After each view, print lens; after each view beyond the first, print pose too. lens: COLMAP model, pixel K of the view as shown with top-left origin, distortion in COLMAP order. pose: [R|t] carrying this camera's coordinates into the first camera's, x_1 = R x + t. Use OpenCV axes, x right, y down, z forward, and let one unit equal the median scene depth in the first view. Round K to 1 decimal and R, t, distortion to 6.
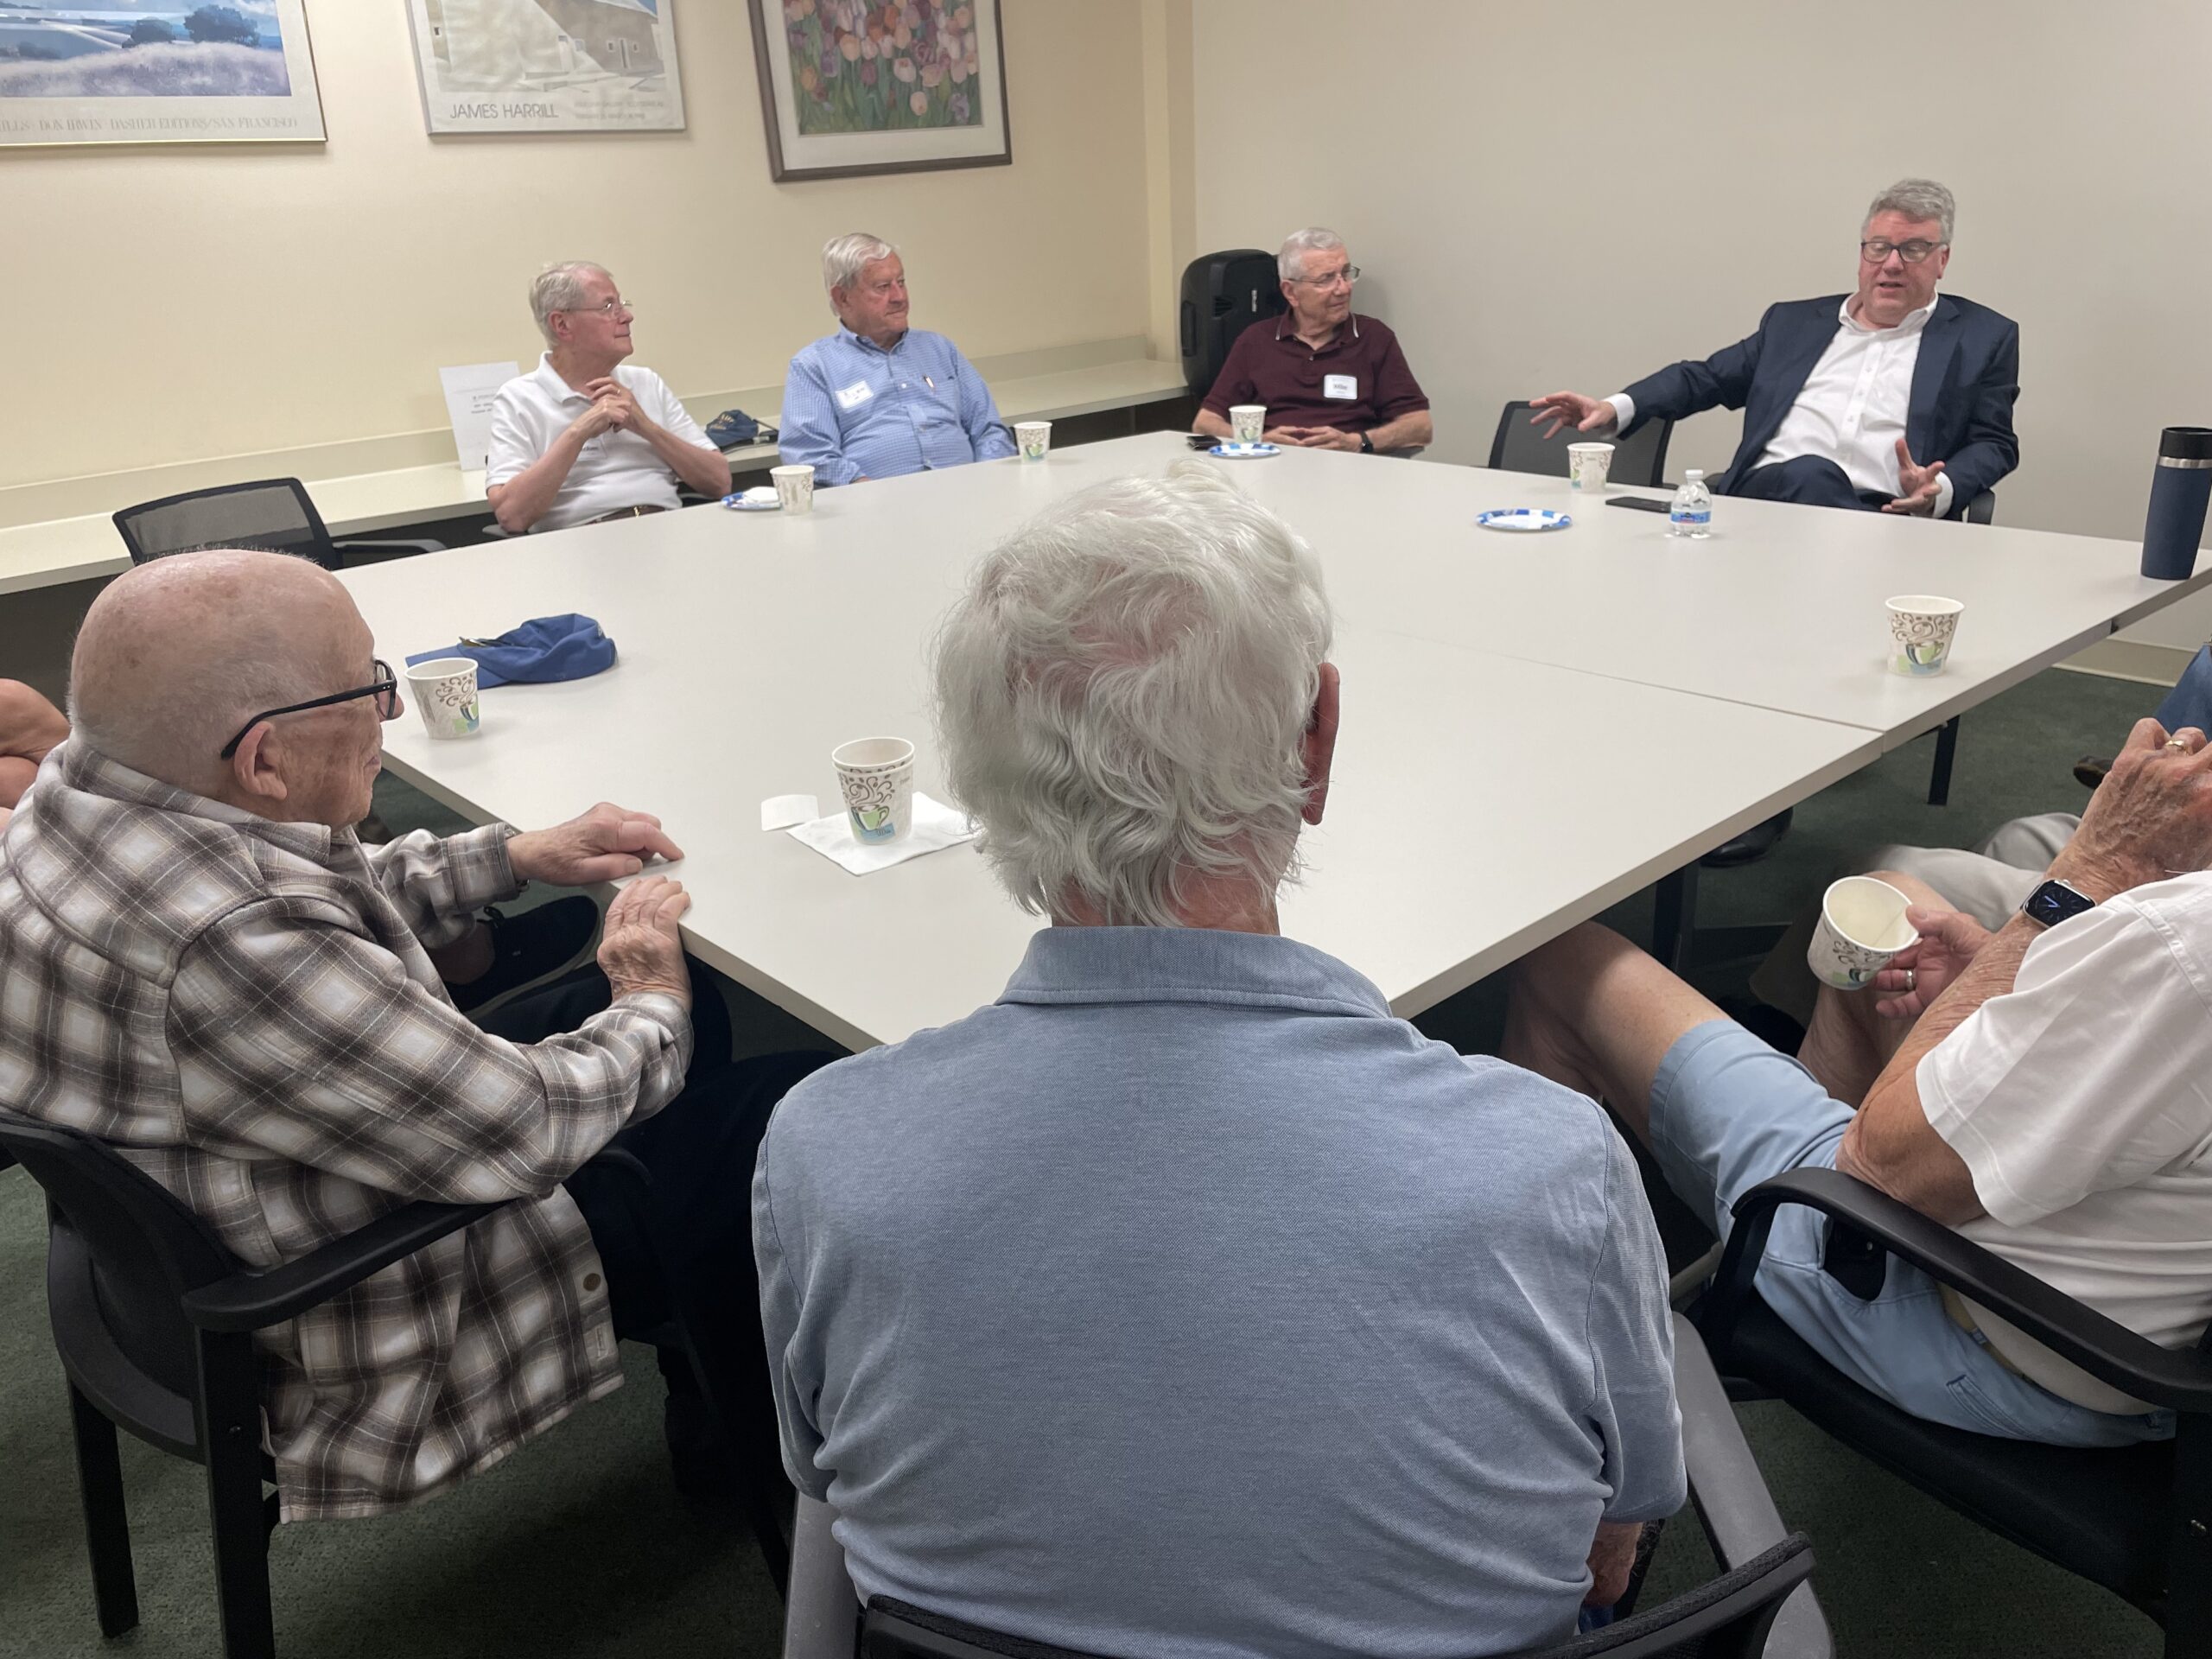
lens RADIAL K [[1674.5, 0, 1108.0], [0, 1674.5, 846.4], [0, 0, 1]] dist [0.056079, -0.078990]
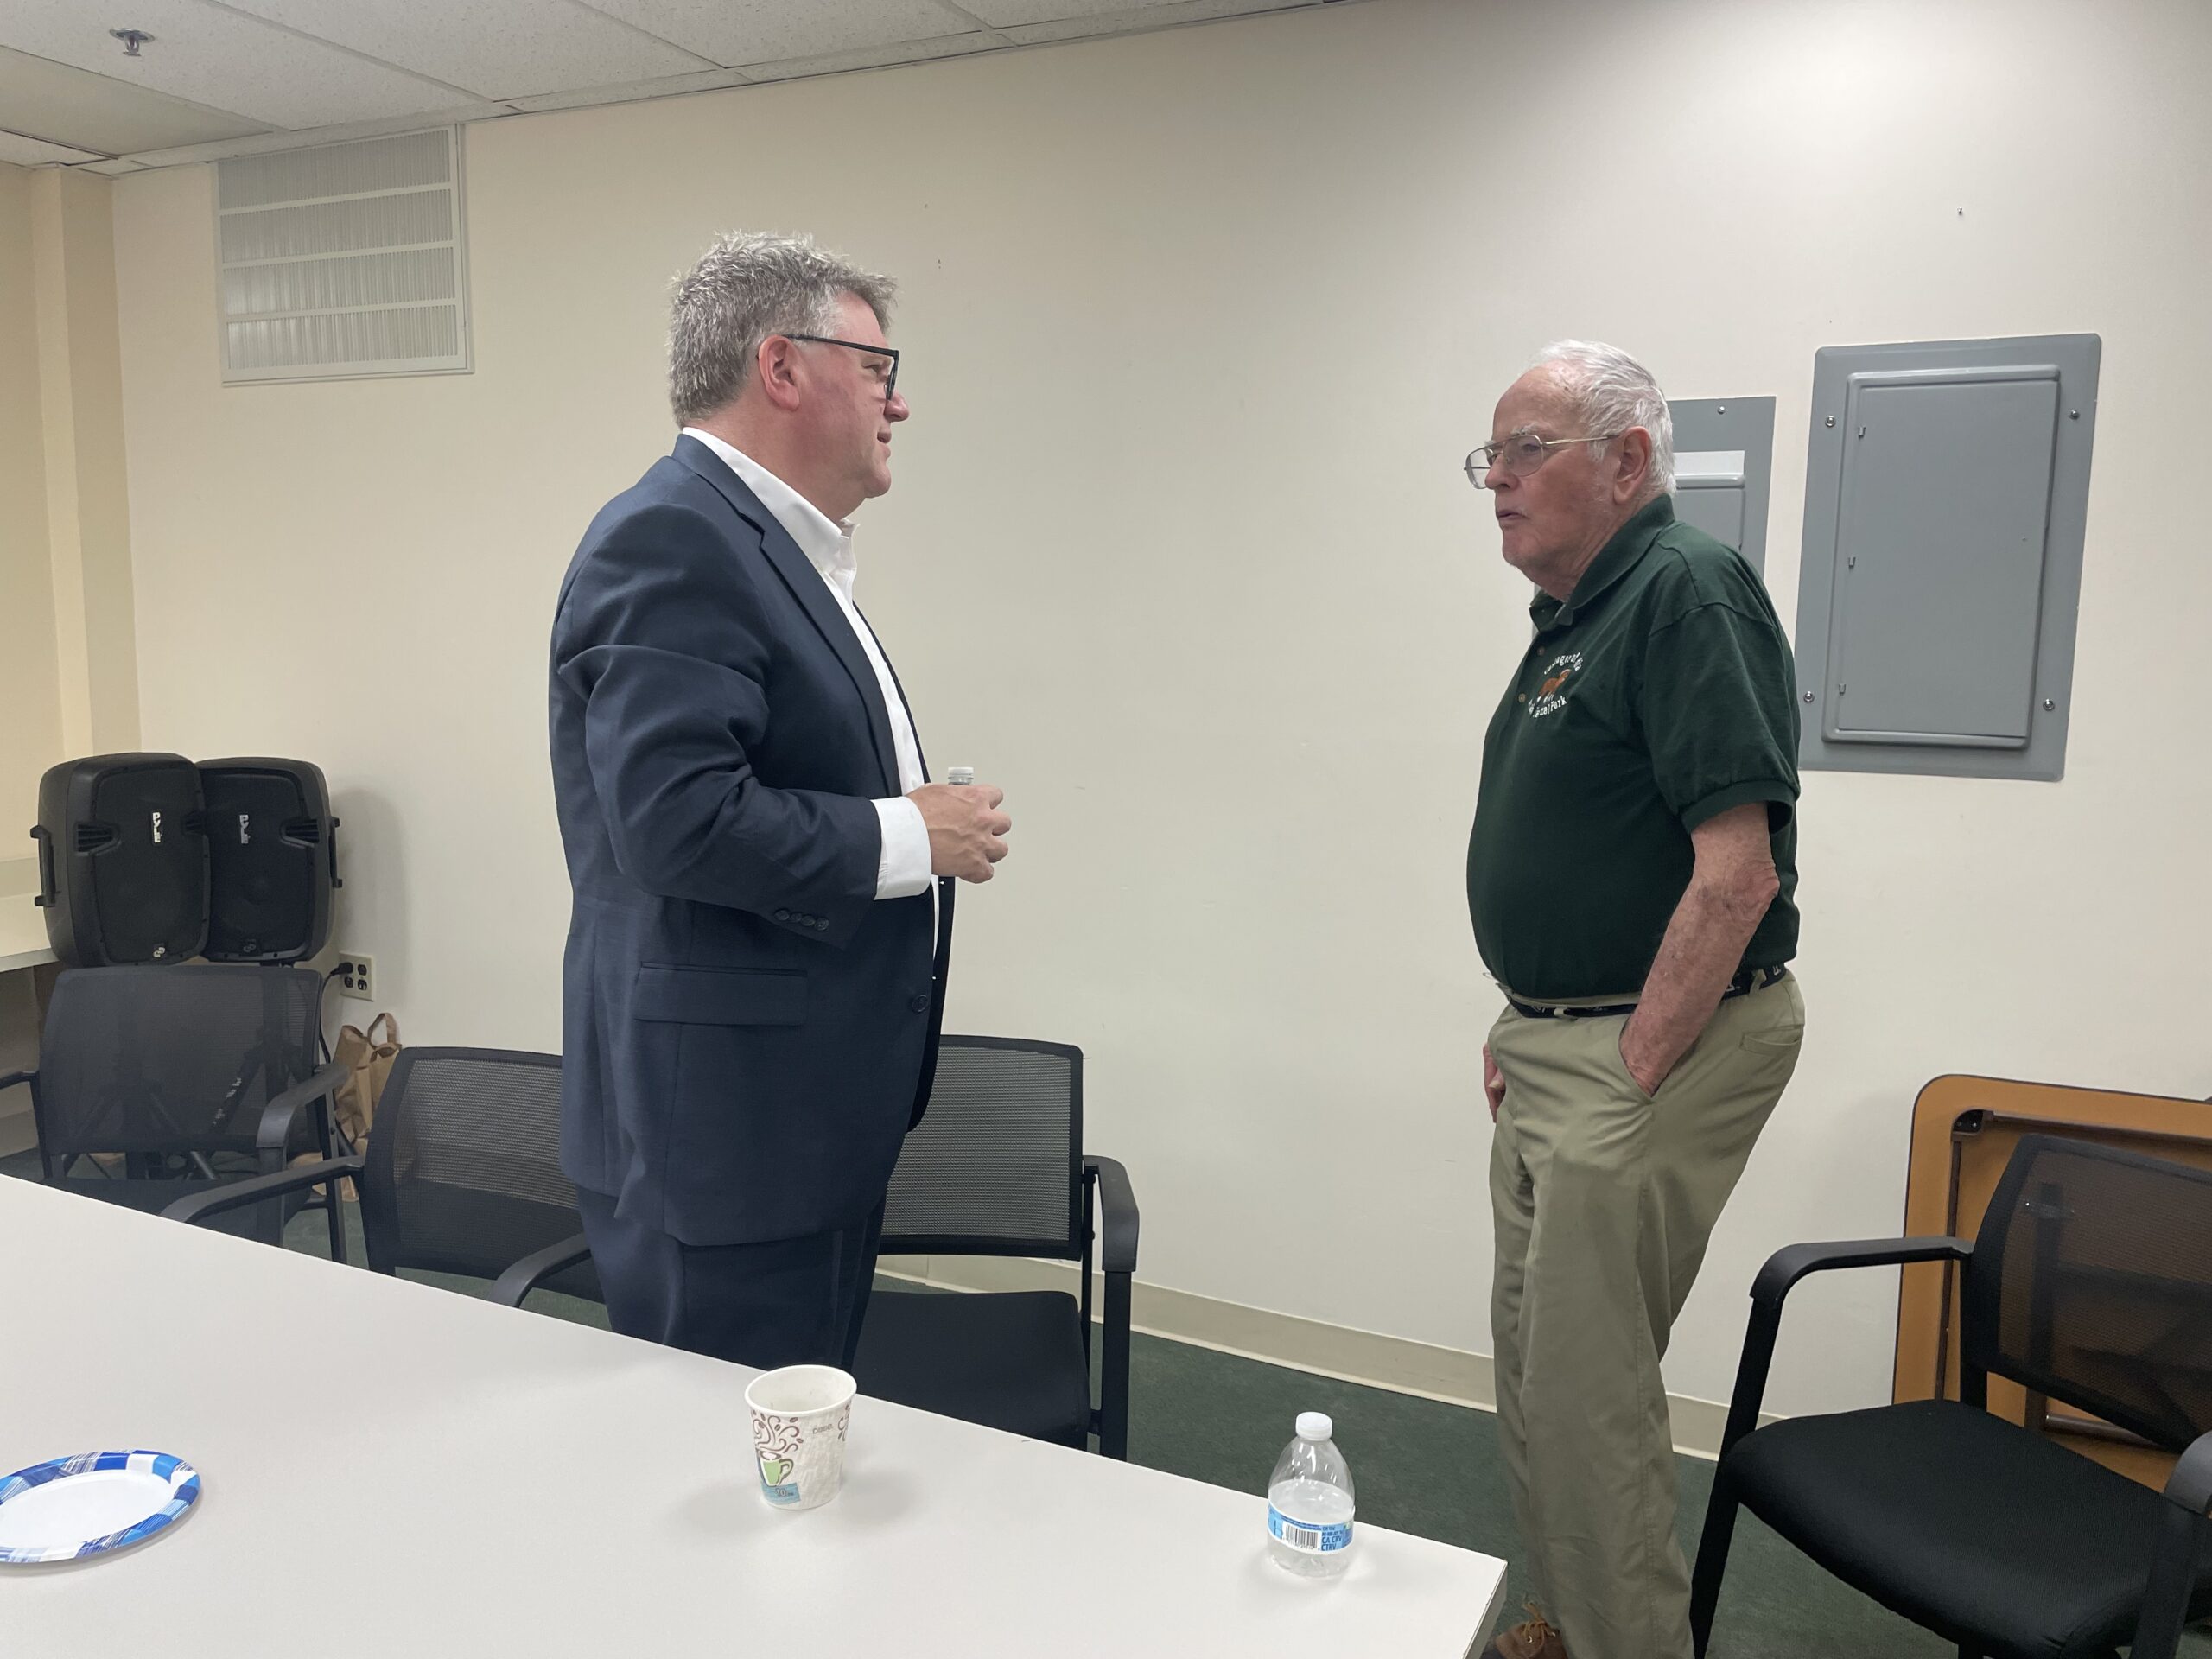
lens RADIAL K [[1674.5, 0, 1109.5], [0, 1674.5, 830.8], [0, 0, 1]] dist [0.056079, -0.078990]
pose [[0.919965, 0.009852, 0.391877, 0.198763], [0.091667, 0.966560, -0.239497, -0.150714], [-0.381132, 0.256251, 0.888298, 0.312756]]
